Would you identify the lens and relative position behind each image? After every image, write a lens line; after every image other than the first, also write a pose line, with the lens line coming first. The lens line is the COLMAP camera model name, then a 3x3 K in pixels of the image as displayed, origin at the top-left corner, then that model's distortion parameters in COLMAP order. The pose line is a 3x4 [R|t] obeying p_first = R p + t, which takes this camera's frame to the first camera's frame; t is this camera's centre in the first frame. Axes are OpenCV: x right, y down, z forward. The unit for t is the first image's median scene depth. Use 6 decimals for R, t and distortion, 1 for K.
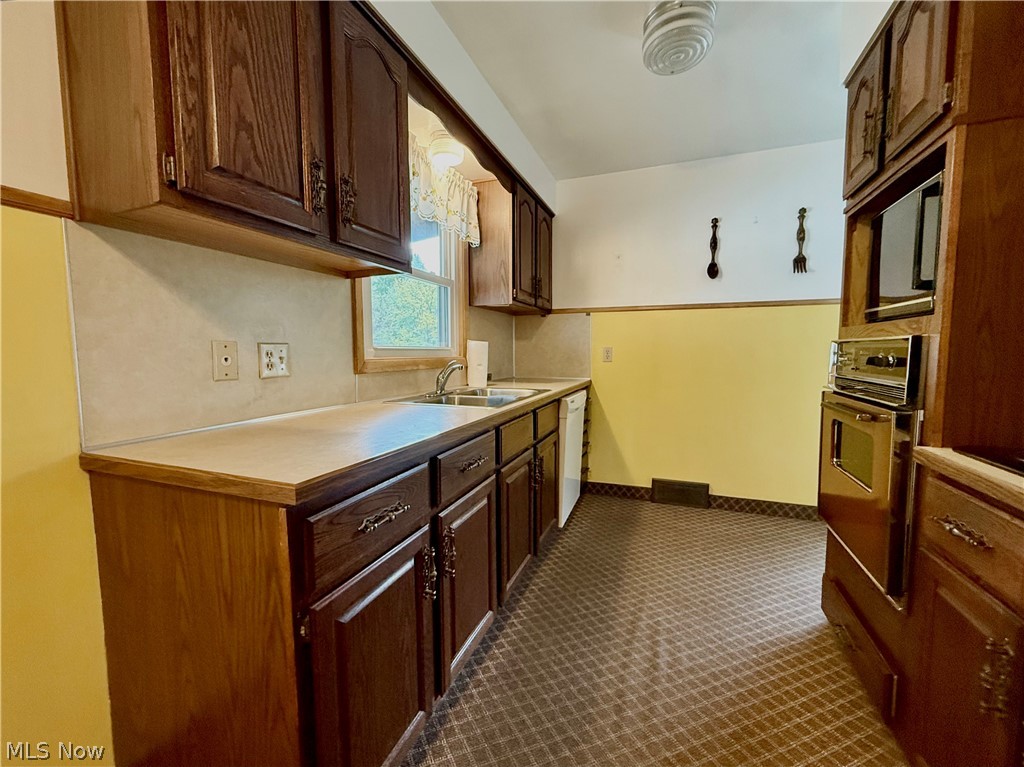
lens RADIAL K [[425.6, 0, 512.0], [0, 425.6, 383.5], [0, 0, 1]] dist [0.000502, -0.000154]
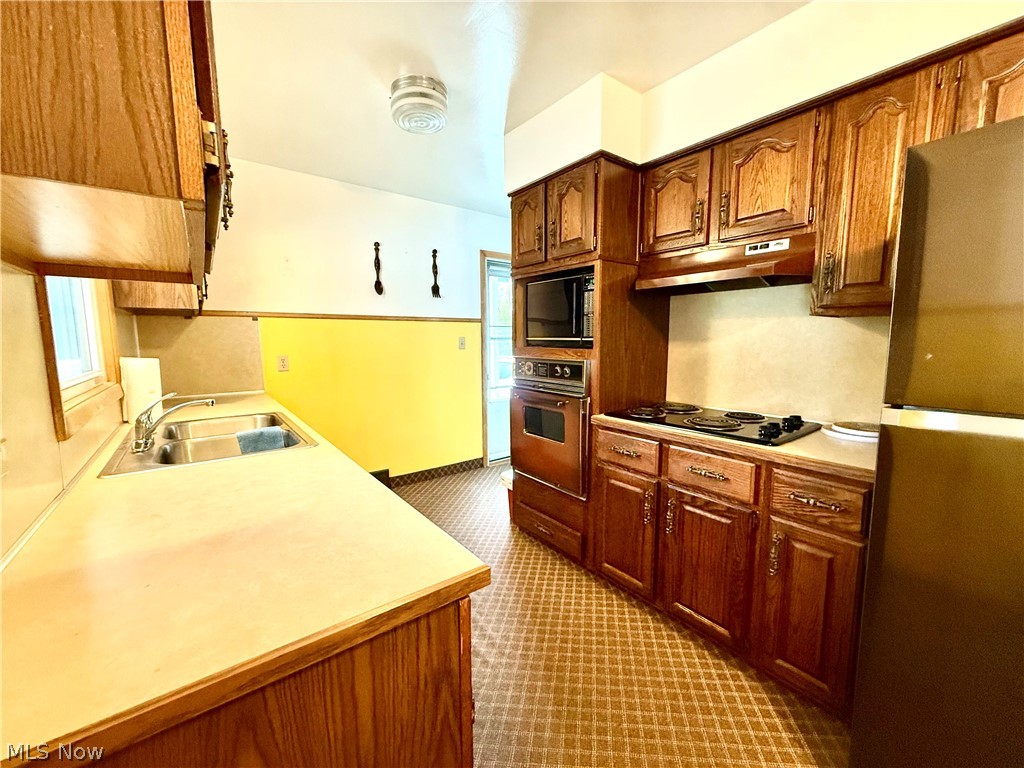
lens RADIAL K [[406.4, 0, 512.0], [0, 406.4, 384.0], [0, 0, 1]] dist [-0.000838, -0.000236]
pose [[0.520118, -0.096498, 0.848626, -0.331145], [0.067602, 0.995131, 0.071724, -0.063787], [-0.851415, 0.020064, 0.524109, 0.124728]]
